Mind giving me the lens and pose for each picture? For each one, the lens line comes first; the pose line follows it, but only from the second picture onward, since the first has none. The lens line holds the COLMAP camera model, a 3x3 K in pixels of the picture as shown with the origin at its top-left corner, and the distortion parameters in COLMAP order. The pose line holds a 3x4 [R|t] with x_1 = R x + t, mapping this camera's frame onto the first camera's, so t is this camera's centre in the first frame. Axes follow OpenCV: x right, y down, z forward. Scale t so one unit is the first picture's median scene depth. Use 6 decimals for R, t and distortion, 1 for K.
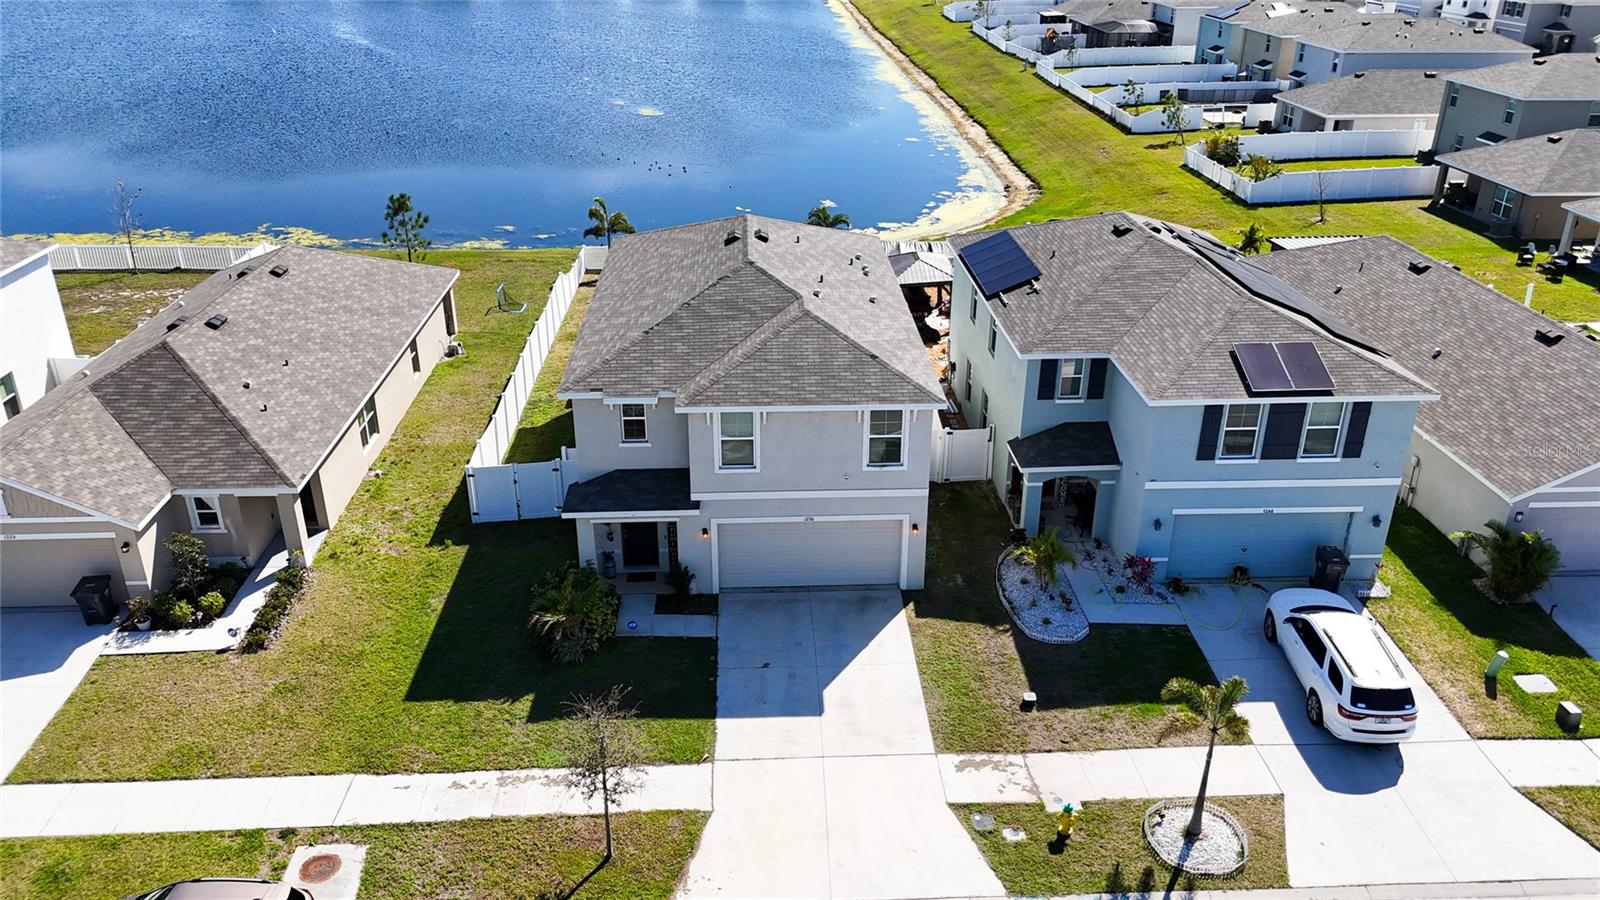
lens RADIAL K [[1183.5, 0, 802.4], [0, 1183.5, 446.8], [0, 0, 1]] dist [0.069255, -0.062332]
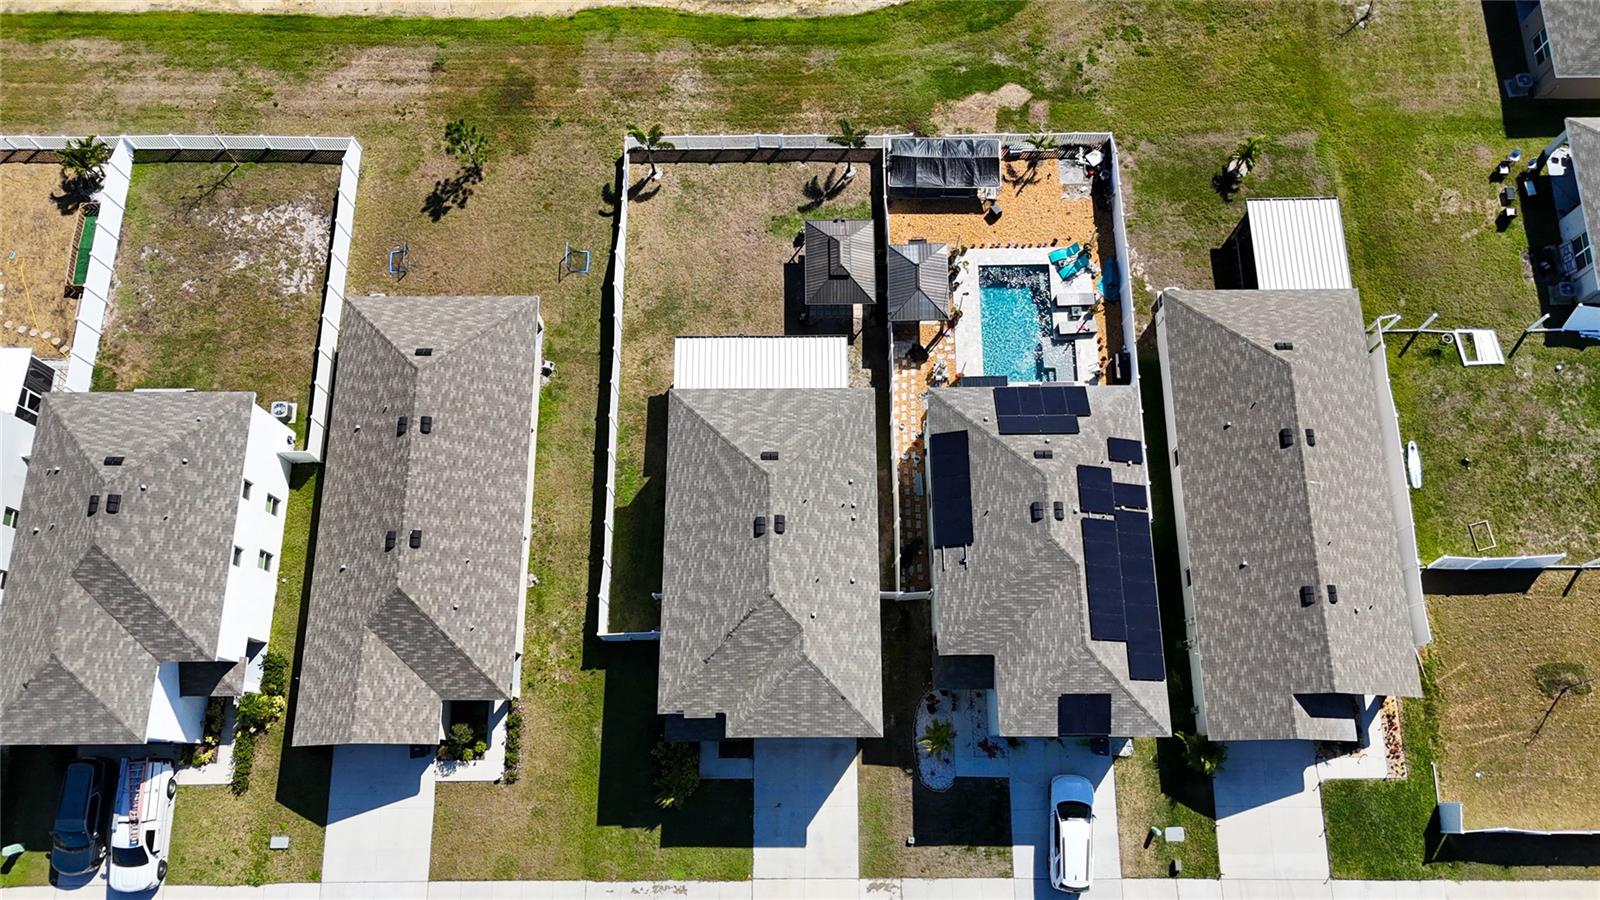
lens RADIAL K [[1183.5, 0, 802.4], [0, 1183.5, 446.8], [0, 0, 1]] dist [0.069255, -0.062332]
pose [[0.998891, 0.039496, -0.025629, 0.031234], [-0.007269, 0.667174, 0.744866, -1.524537], [0.046518, -0.743854, 0.666722, 0.138737]]
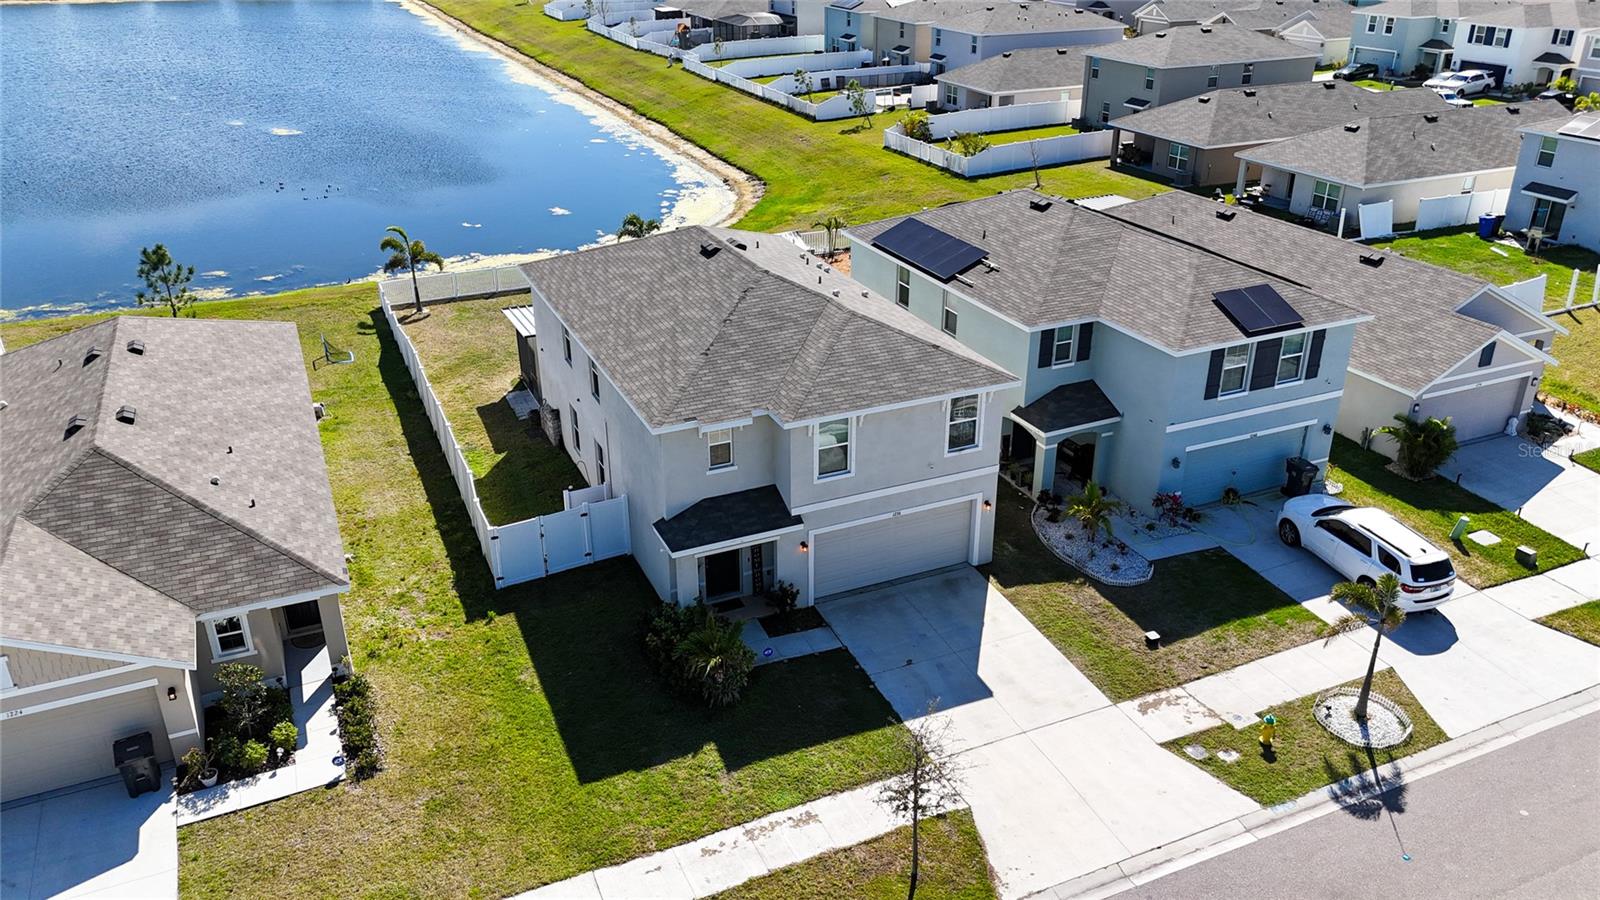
lens RADIAL K [[1183.5, 0, 802.4], [0, 1183.5, 446.8], [0, 0, 1]] dist [0.069255, -0.062332]
pose [[0.930792, -0.160422, 0.328468, -0.389618], [0.159387, 0.986752, 0.030261, -0.038899], [-0.328971, 0.024187, 0.944030, 0.067090]]
